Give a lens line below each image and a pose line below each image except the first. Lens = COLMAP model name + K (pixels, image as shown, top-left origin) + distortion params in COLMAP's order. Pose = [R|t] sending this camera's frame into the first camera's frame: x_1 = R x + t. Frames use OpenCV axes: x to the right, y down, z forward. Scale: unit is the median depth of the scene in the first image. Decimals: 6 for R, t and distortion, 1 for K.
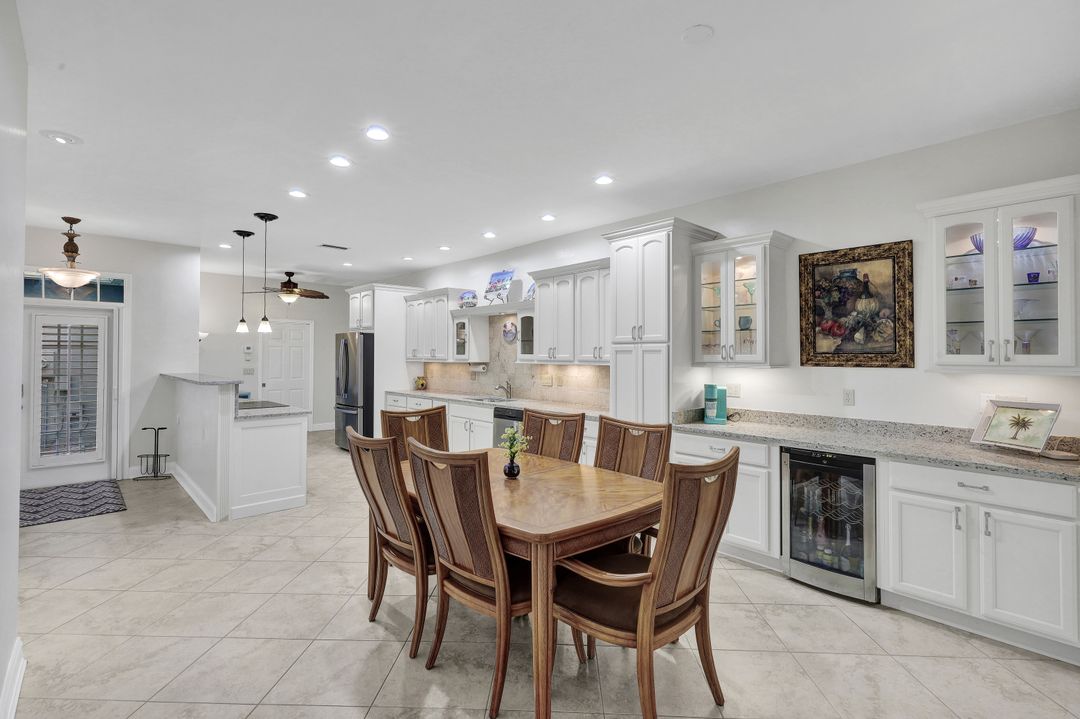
lens RADIAL K [[500.4, 0, 541.1], [0, 500.4, 345.5], [0, 0, 1]] dist [0.002585, 0.000146]
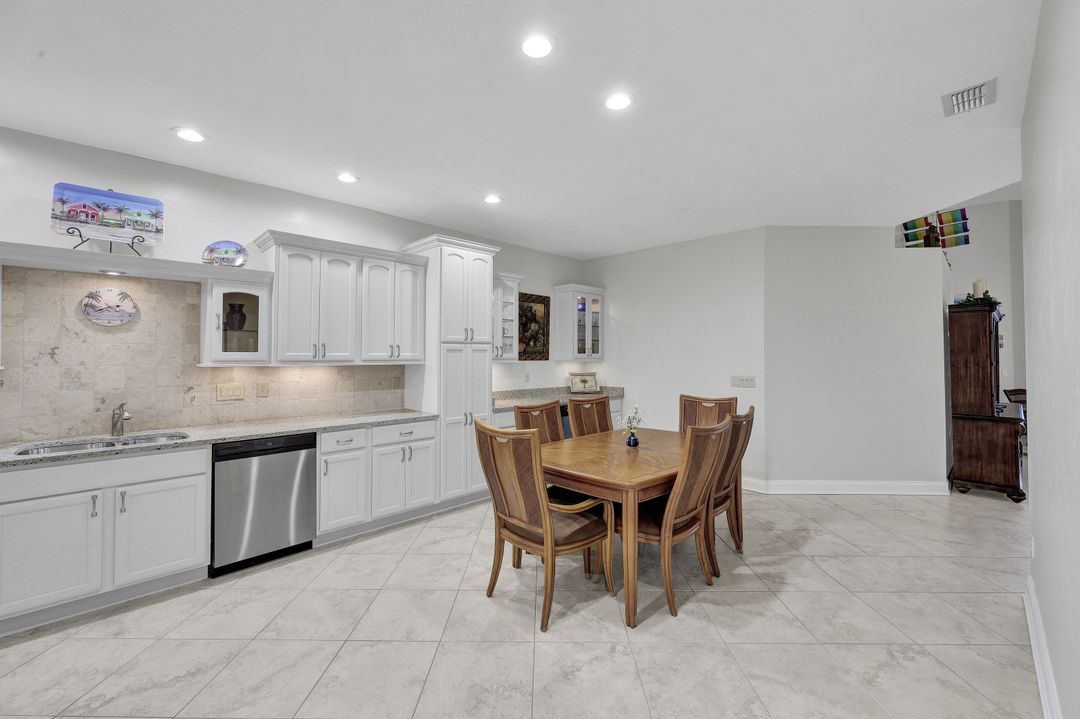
lens RADIAL K [[436.5, 0, 537.0], [0, 436.5, 345.7], [0, 0, 1]] dist [0.002061, -0.000508]
pose [[-0.021492, 0.016771, 0.999628, -0.593495], [-0.021881, 0.999612, -0.017241, 0.010722], [-0.999530, -0.022244, -0.021117, 0.632517]]
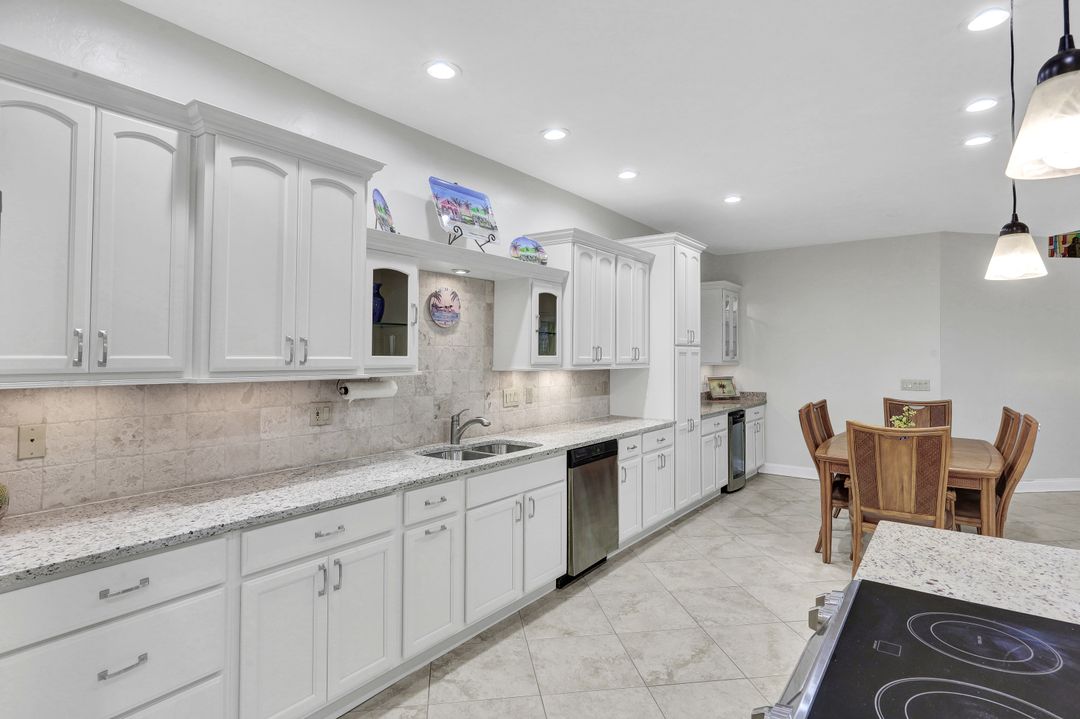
lens RADIAL K [[558.9, 0, 532.0], [0, 558.9, 342.2], [0, 0, 1]] dist [-0.001615, 0.002441]
pose [[-0.175819, 0.018495, 0.984249, -0.692661], [-0.025259, 0.999410, -0.023292, 0.017773], [-0.984098, -0.028956, -0.175248, 1.136430]]
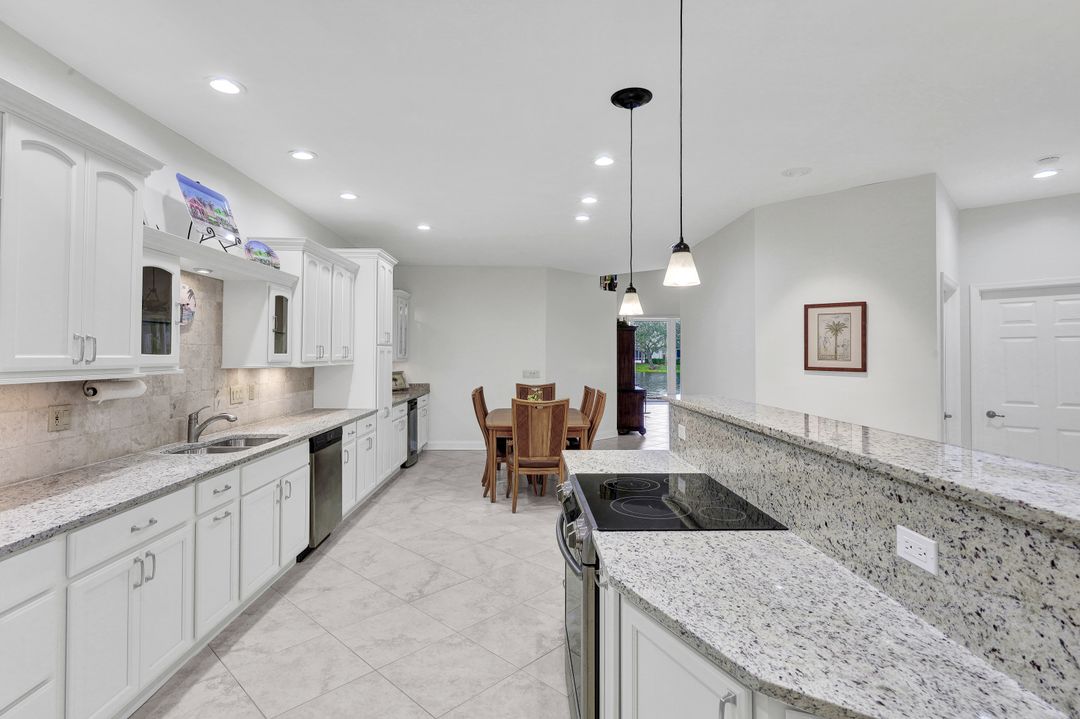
lens RADIAL K [[558.9, 0, 528.0], [0, 558.9, 344.3], [0, 0, 1]] dist [-0.001615, 0.002441]
pose [[-0.742916, 0.006458, 0.669354, -0.757096], [-0.018620, 0.999367, -0.030309, 0.021650], [-0.669126, -0.034980, -0.742325, 1.322176]]
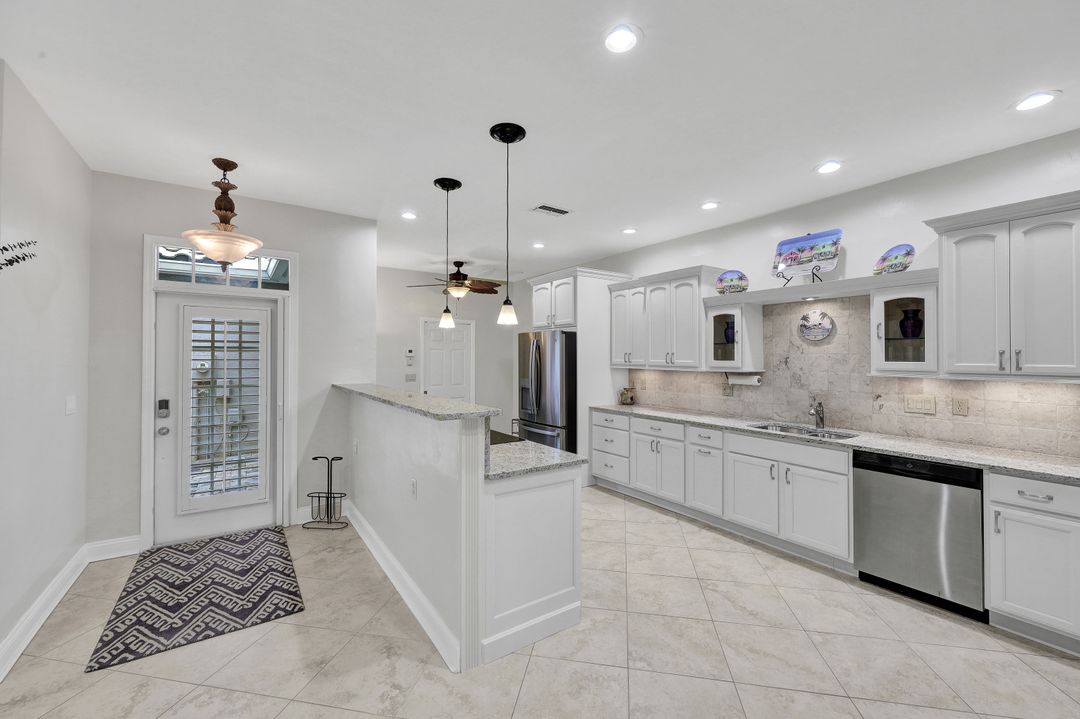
lens RADIAL K [[436.5, 0, 541.8], [0, 436.5, 352.4], [0, 0, 1]] dist [0.002061, -0.000508]
pose [[0.989859, 0.001287, -0.142047, -0.381262], [-0.000179, 0.999969, 0.007814, 0.002620], [0.142053, -0.007709, 0.989829, 0.422698]]
